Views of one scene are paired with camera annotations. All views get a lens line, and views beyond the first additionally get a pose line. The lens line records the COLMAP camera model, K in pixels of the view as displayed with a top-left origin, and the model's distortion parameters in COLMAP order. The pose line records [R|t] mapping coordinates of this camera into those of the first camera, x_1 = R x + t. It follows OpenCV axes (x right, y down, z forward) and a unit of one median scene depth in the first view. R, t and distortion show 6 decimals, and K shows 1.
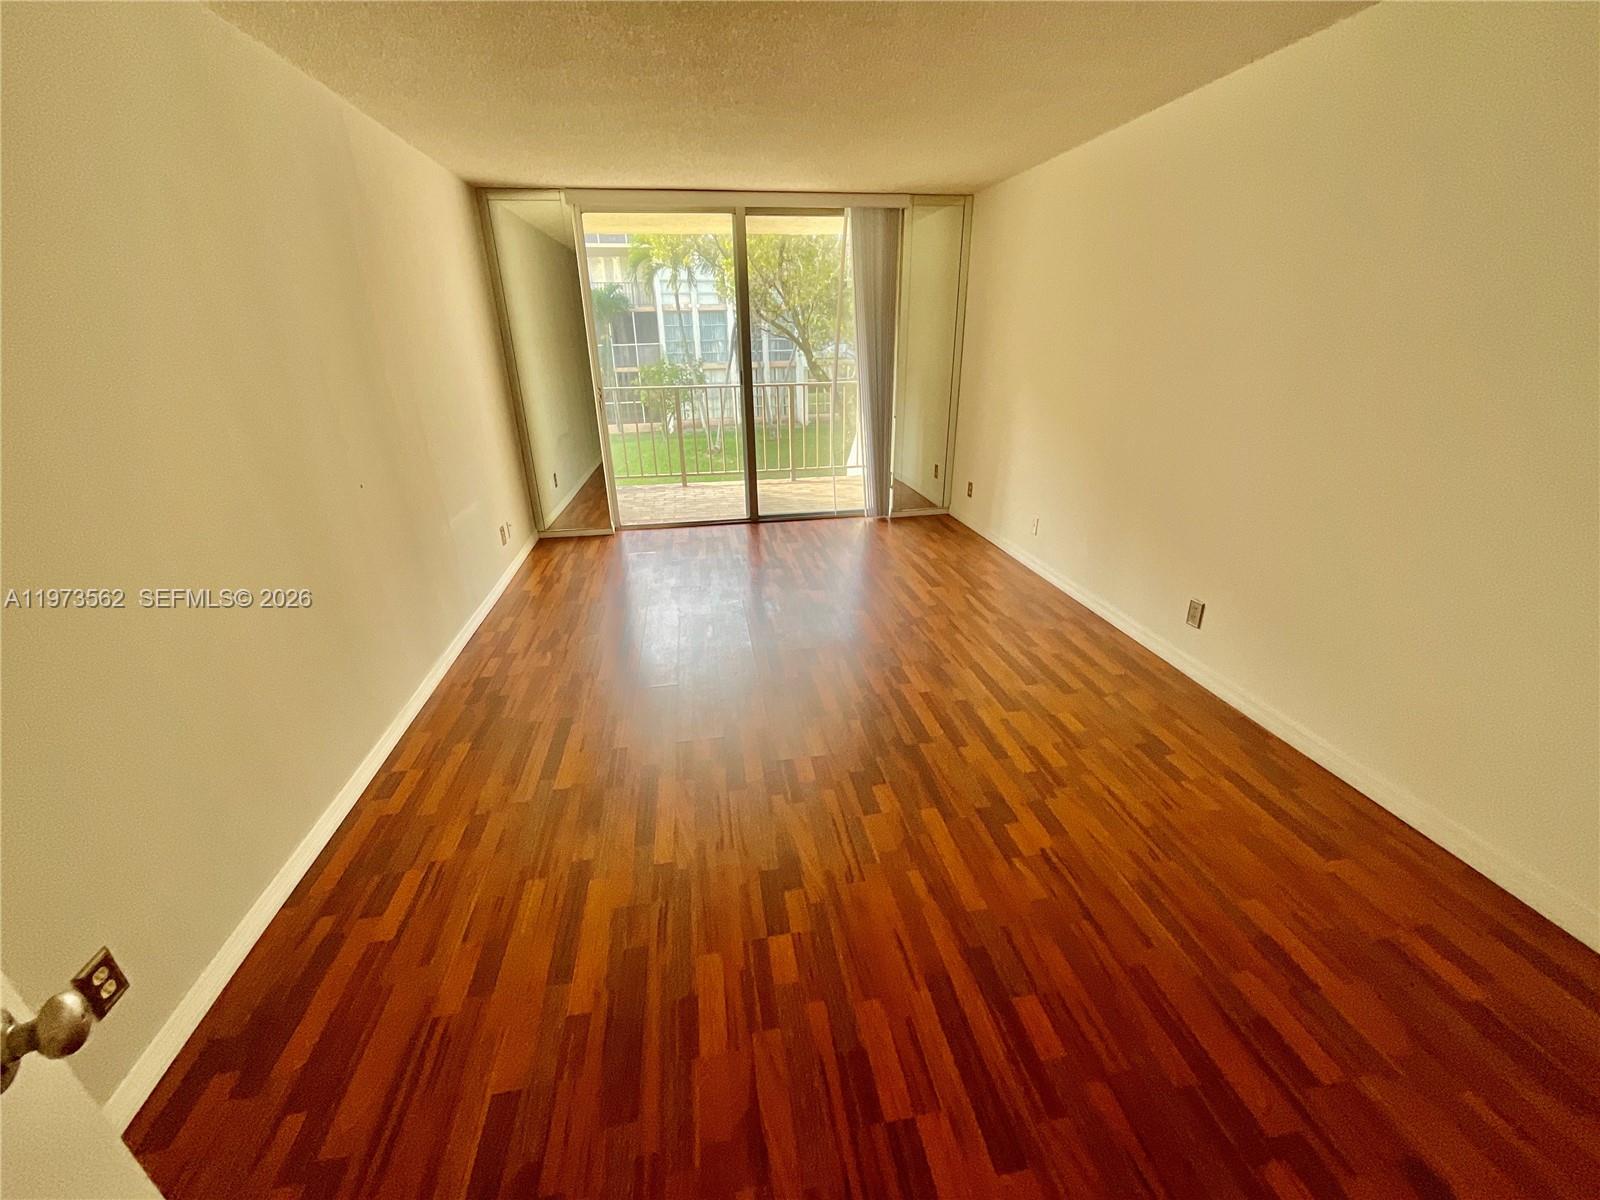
lens RADIAL K [[644.9, 0, 804.6], [0, 644.9, 604.7], [0, 0, 1]] dist [-0.002260, 0.000159]
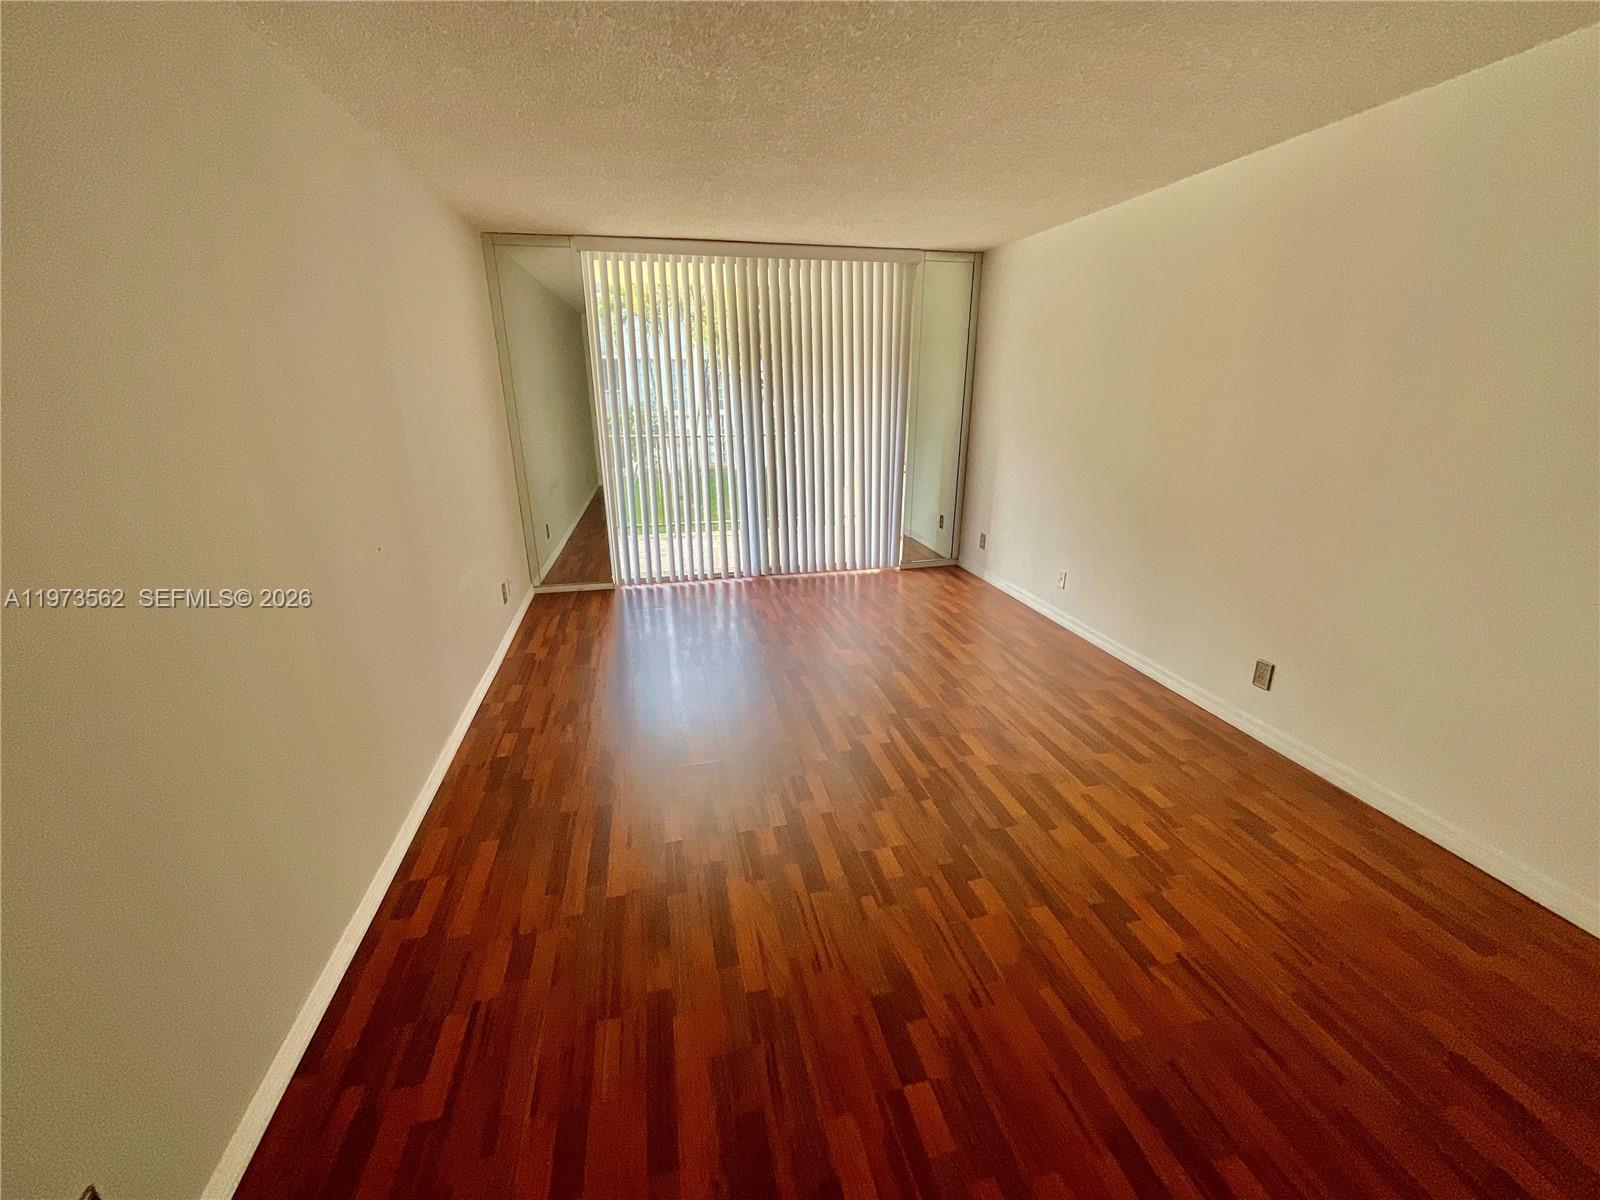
lens RADIAL K [[642.0, 0, 807.4], [0, 642.0, 601.3], [0, 0, 1]] dist [-0.010383, 0.007025]
pose [[0.997758, -0.009813, 0.066208, -0.164434], [0.014326, 0.997580, -0.068042, -0.048729], [-0.065380, 0.068838, 0.995483, 0.088303]]
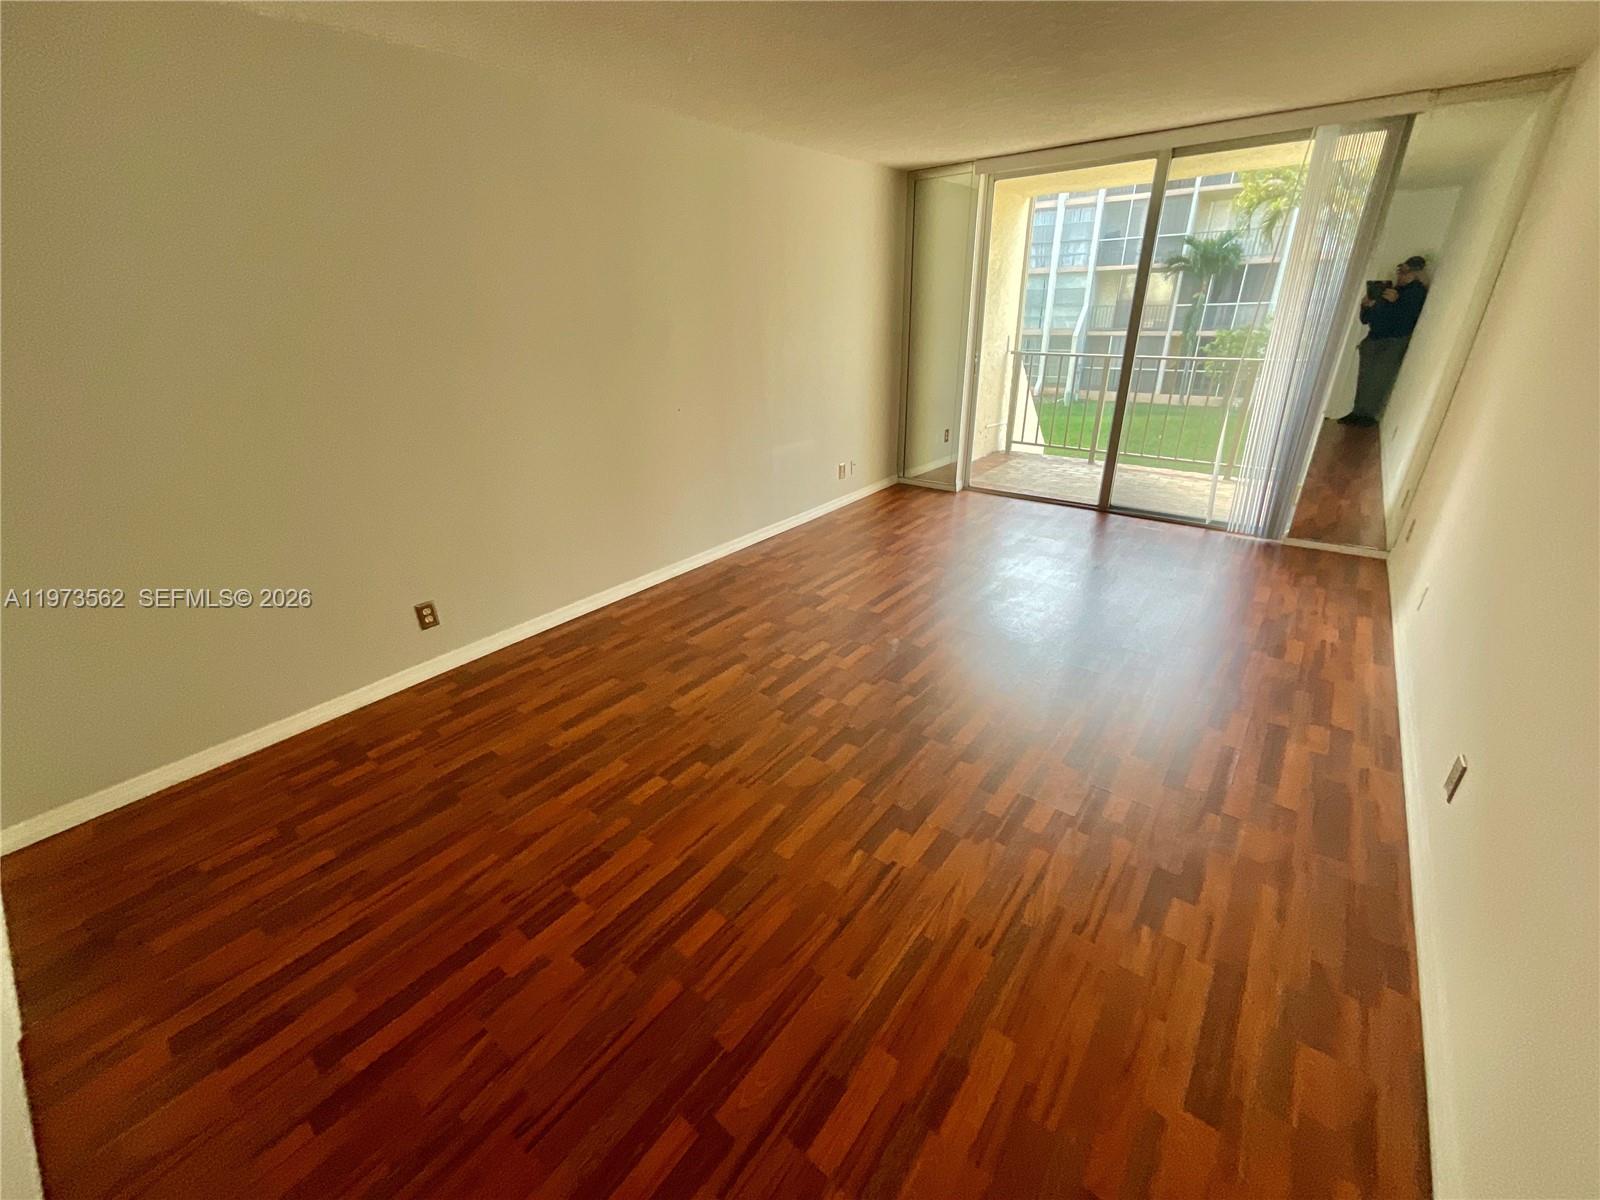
lens RADIAL K [[651.0, 0, 792.2], [0, 651.0, 599.7], [0, 0, 1]] dist [-0.009409, 0.007969]
pose [[0.669820, 0.307912, -0.675671, 0.646024], [-0.276826, 0.947917, 0.157550, -0.079236], [0.688991, 0.081513, 0.720172, 0.141960]]
